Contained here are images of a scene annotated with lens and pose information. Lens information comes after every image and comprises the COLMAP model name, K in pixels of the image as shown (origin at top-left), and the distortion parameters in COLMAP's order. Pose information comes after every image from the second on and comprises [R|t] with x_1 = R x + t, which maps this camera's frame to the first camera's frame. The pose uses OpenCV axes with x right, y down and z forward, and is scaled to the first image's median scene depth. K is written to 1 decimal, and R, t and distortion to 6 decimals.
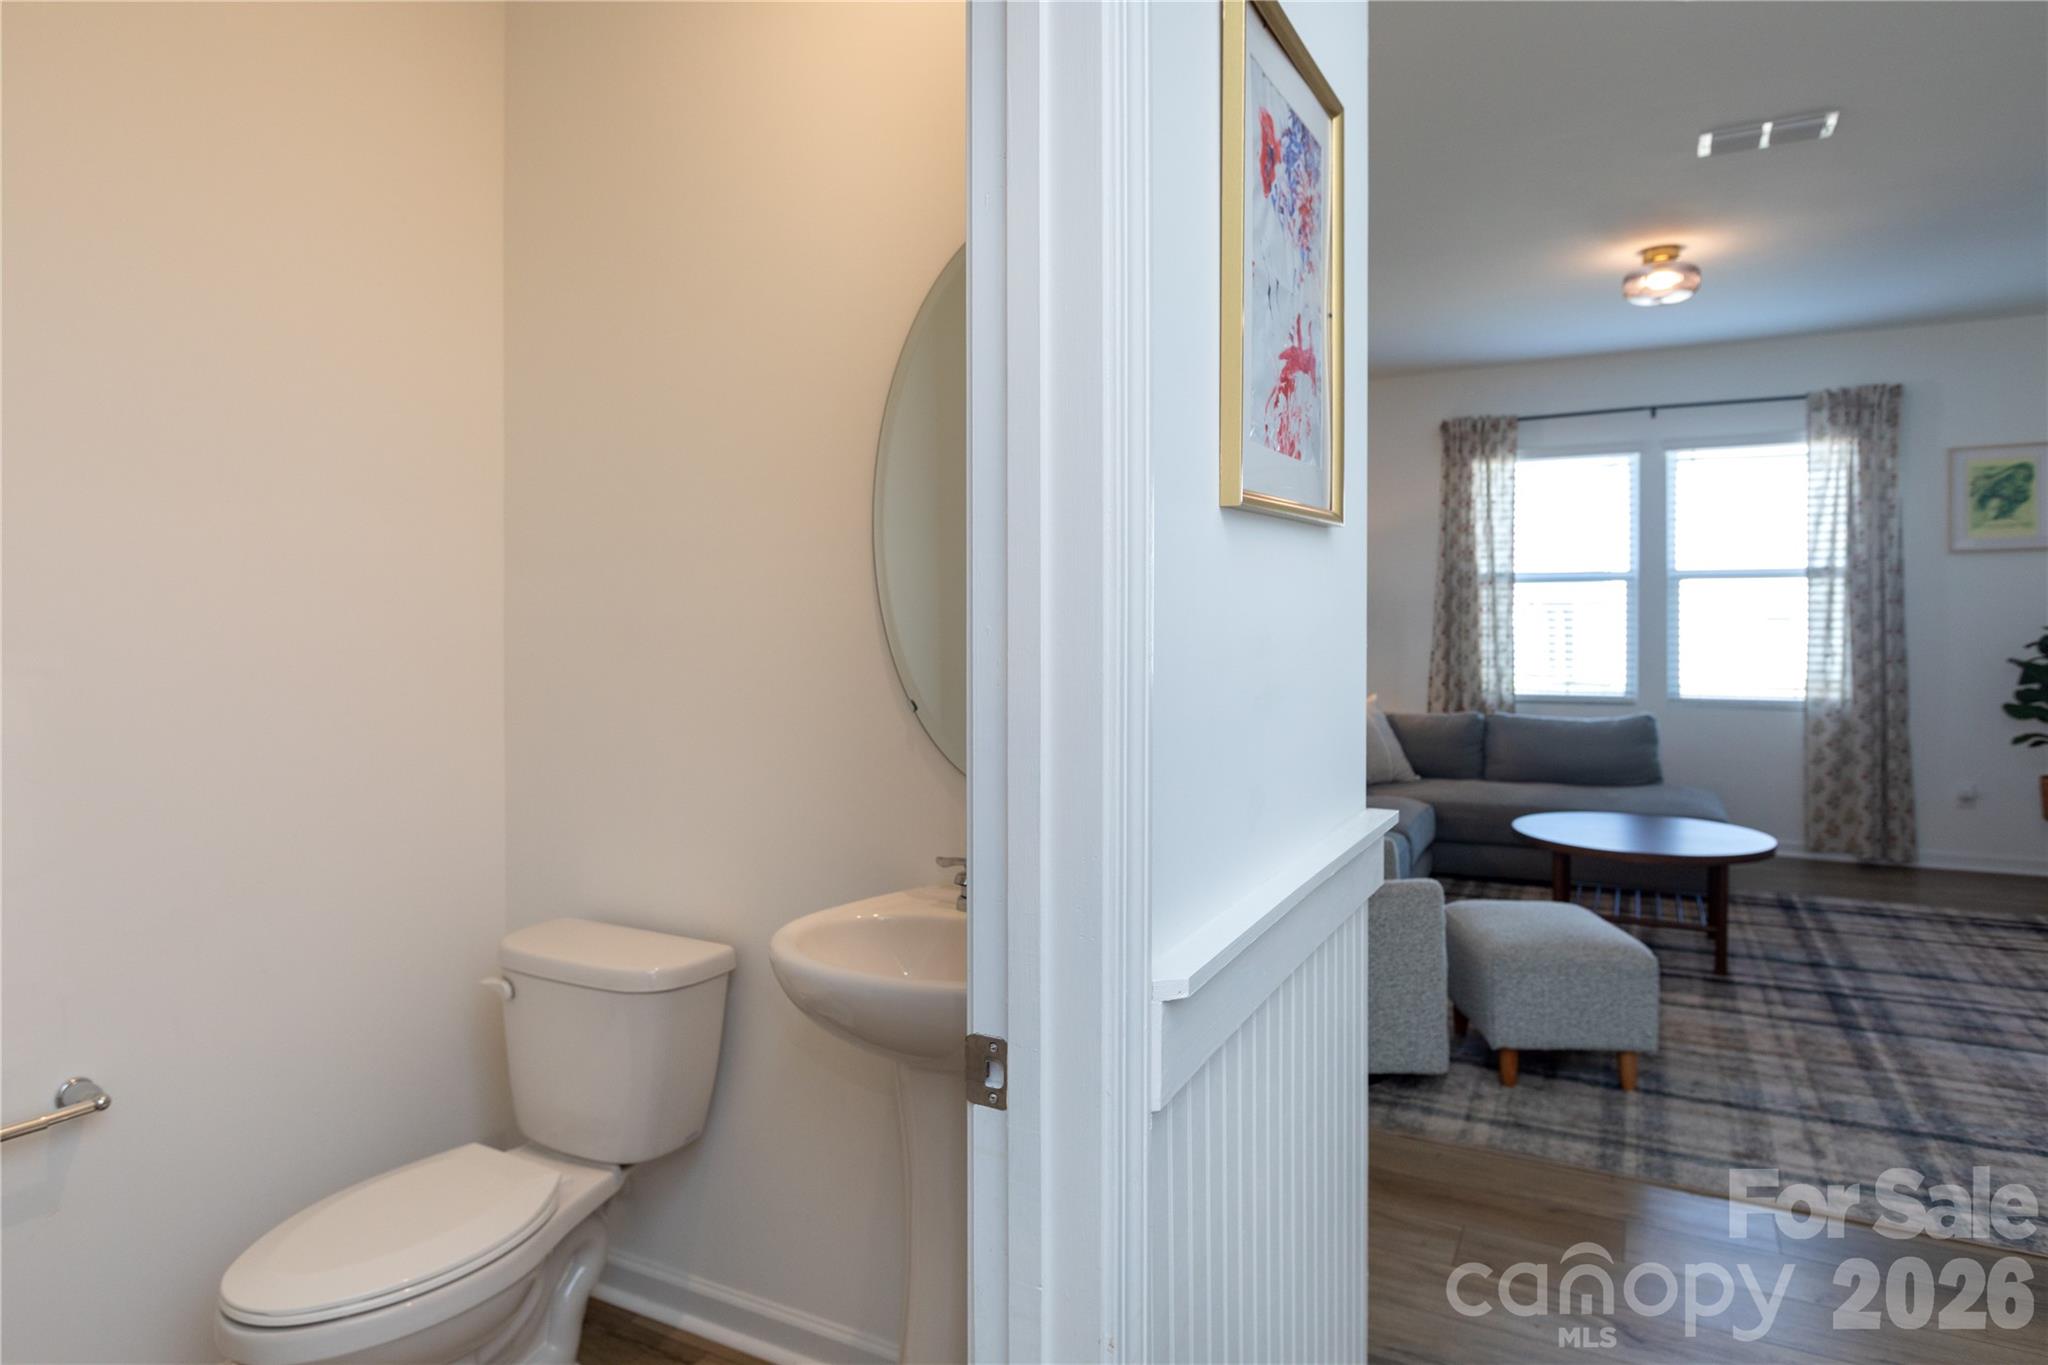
lens RADIAL K [[1195.4, 0, 1011.0], [0, 1195.4, 640.9], [0, 0, 1]] dist [0.003608, -0.004449]
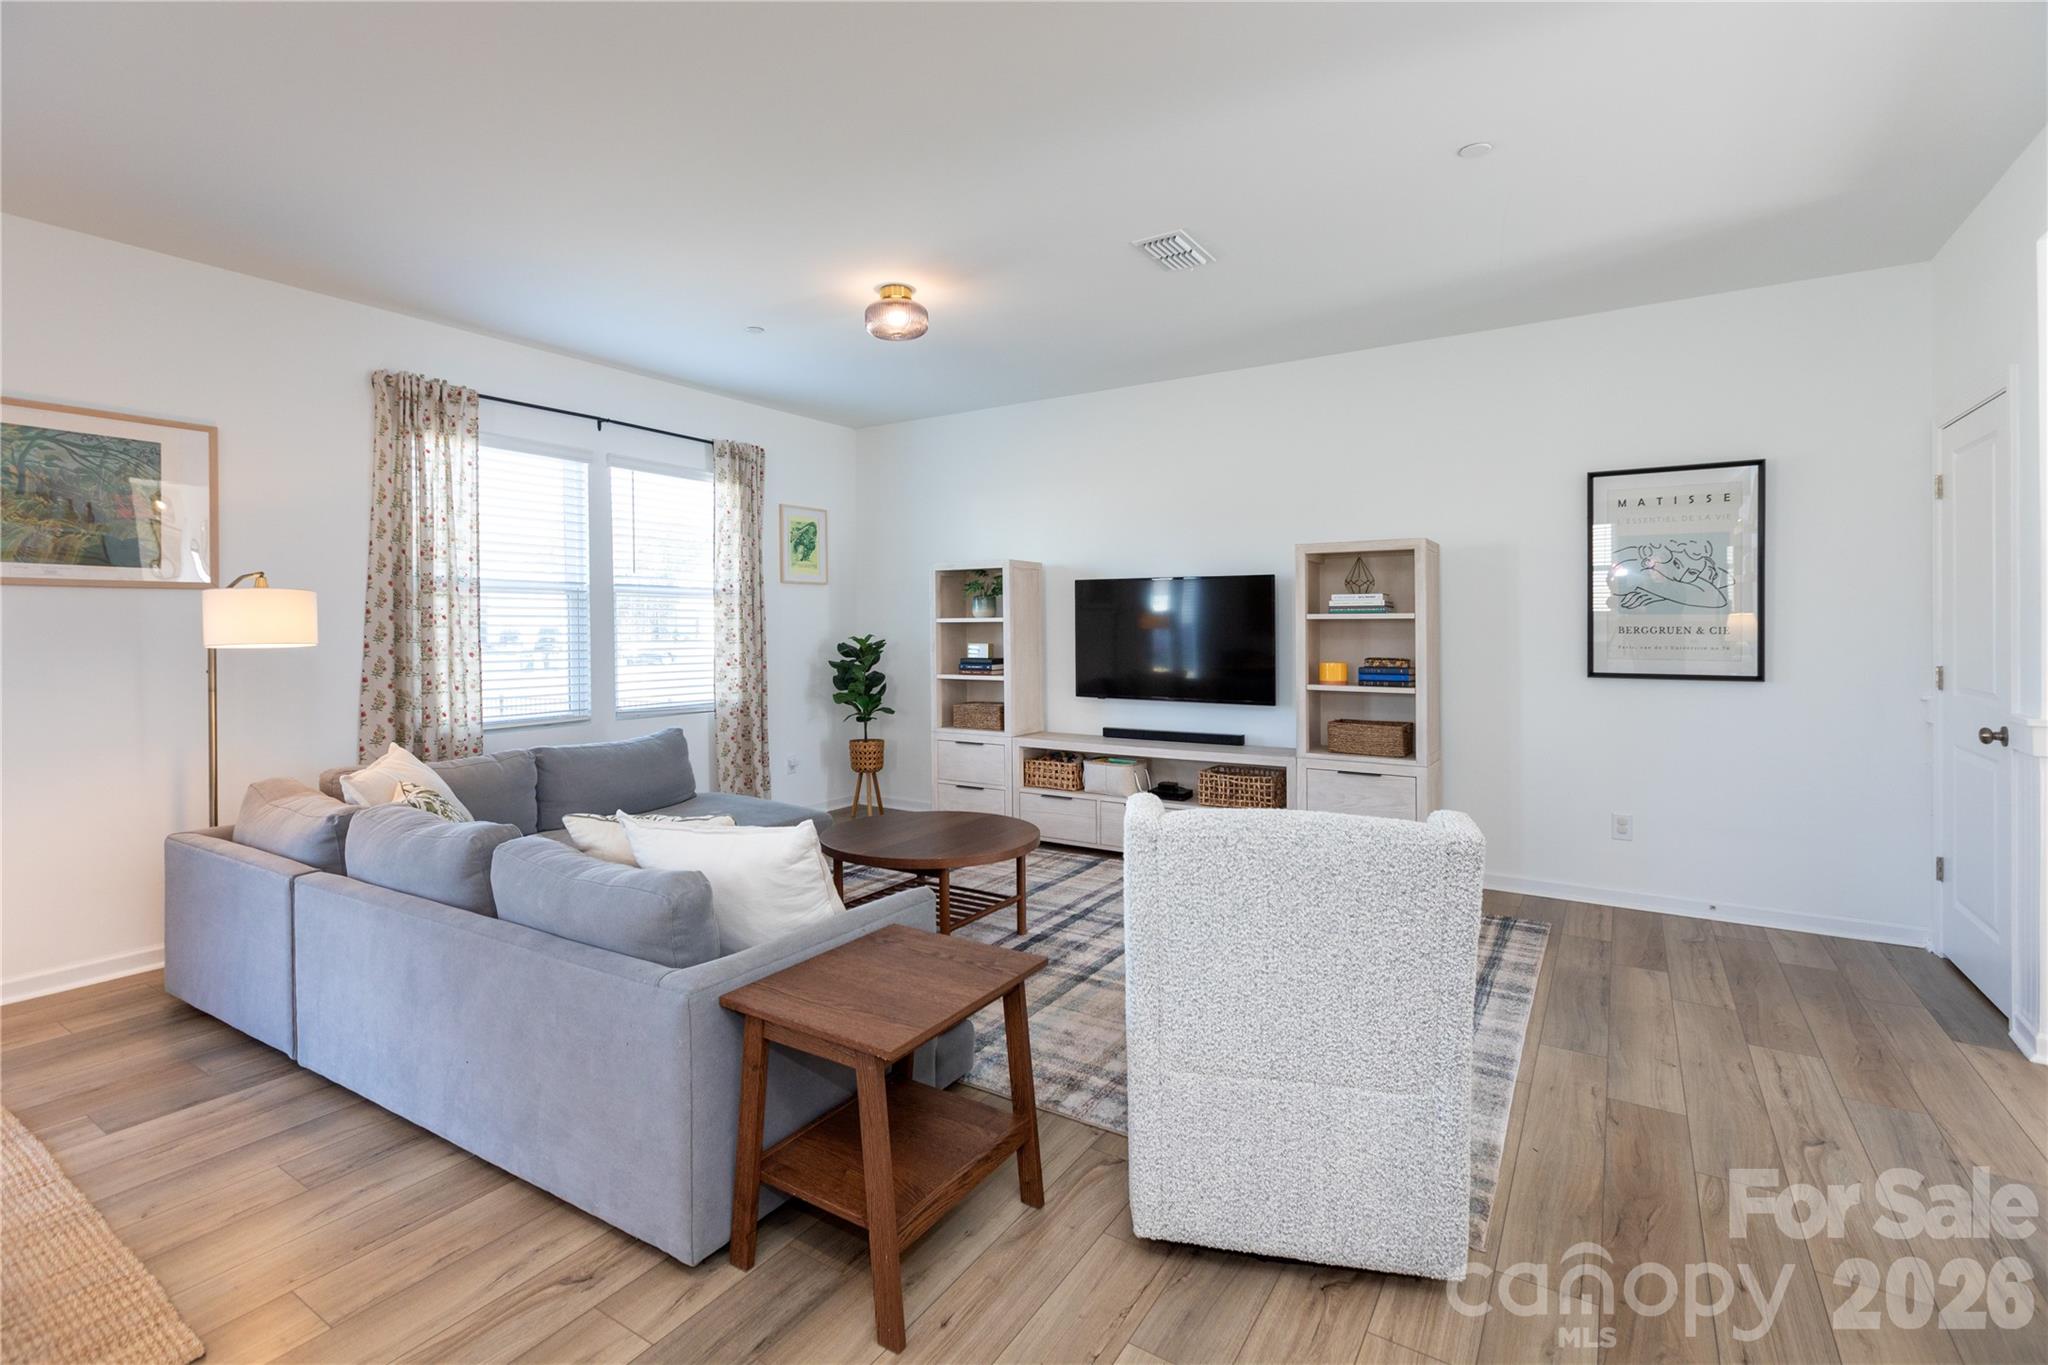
lens RADIAL K [[932.7, 0, 1025.0], [0, 932.7, 627.5], [0, 0, 1]] dist [0.000199, 0.000032]
pose [[0.073519, 0.004072, 0.997286, -0.222149], [0.021852, 0.999745, -0.005693, -0.012317], [-0.997054, 0.022211, 0.073411, 0.641894]]
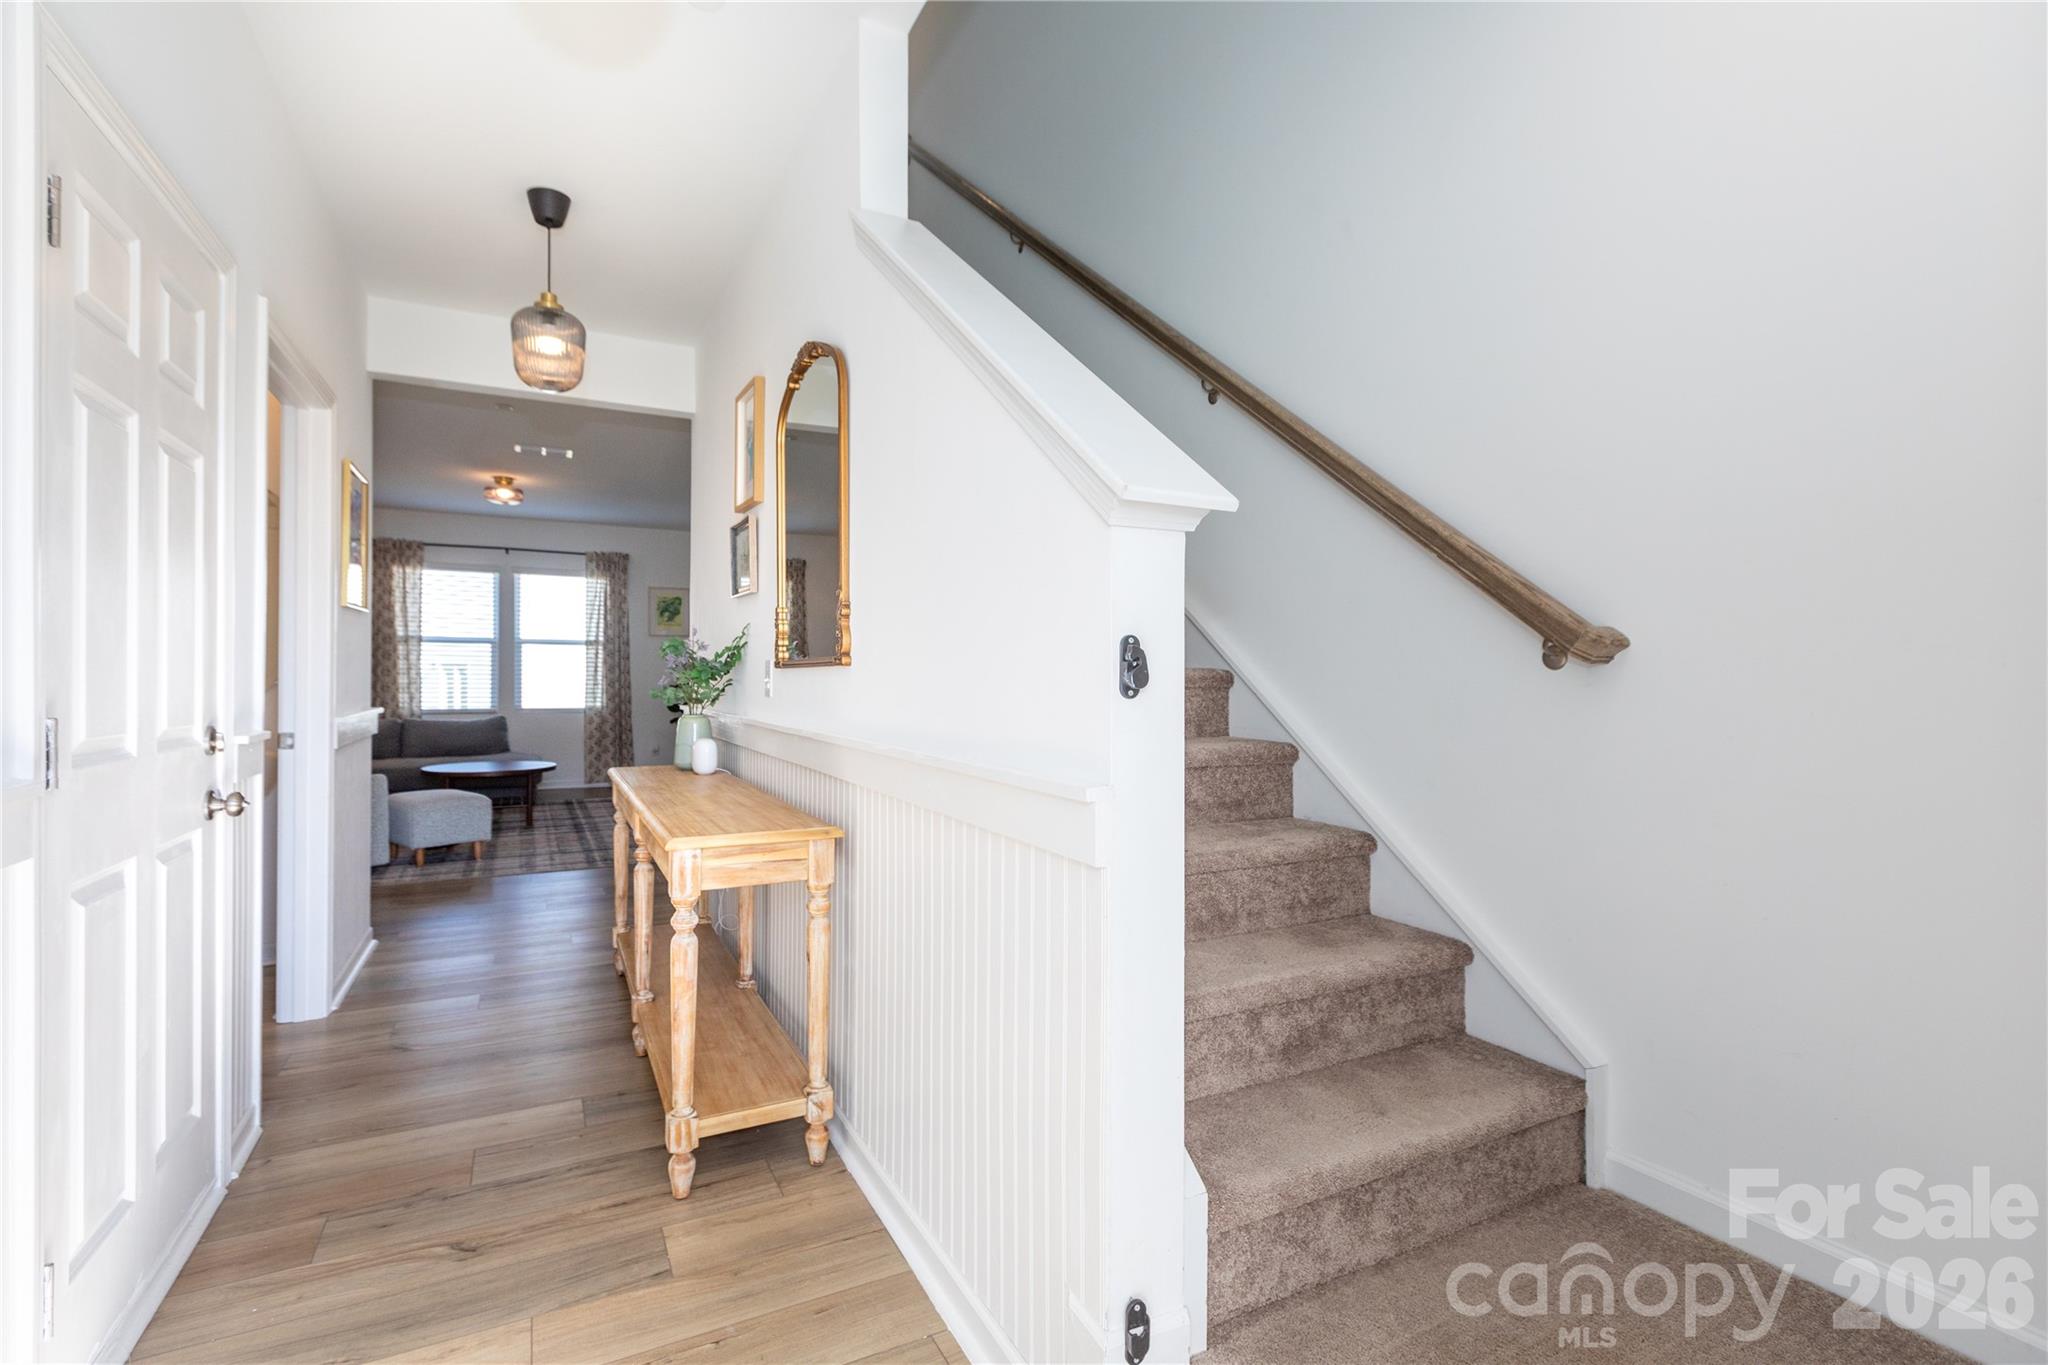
lens RADIAL K [[921.9, 0, 1023.4], [0, 921.9, 672.1], [0, 0, 1]] dist [0.021254, -0.006651]
pose [[0.558873, 0.015491, 0.829108, -0.202817], [0.009781, 0.999633, -0.025270, 0.037921], [-0.829195, 0.022232, 0.558517, -0.462457]]
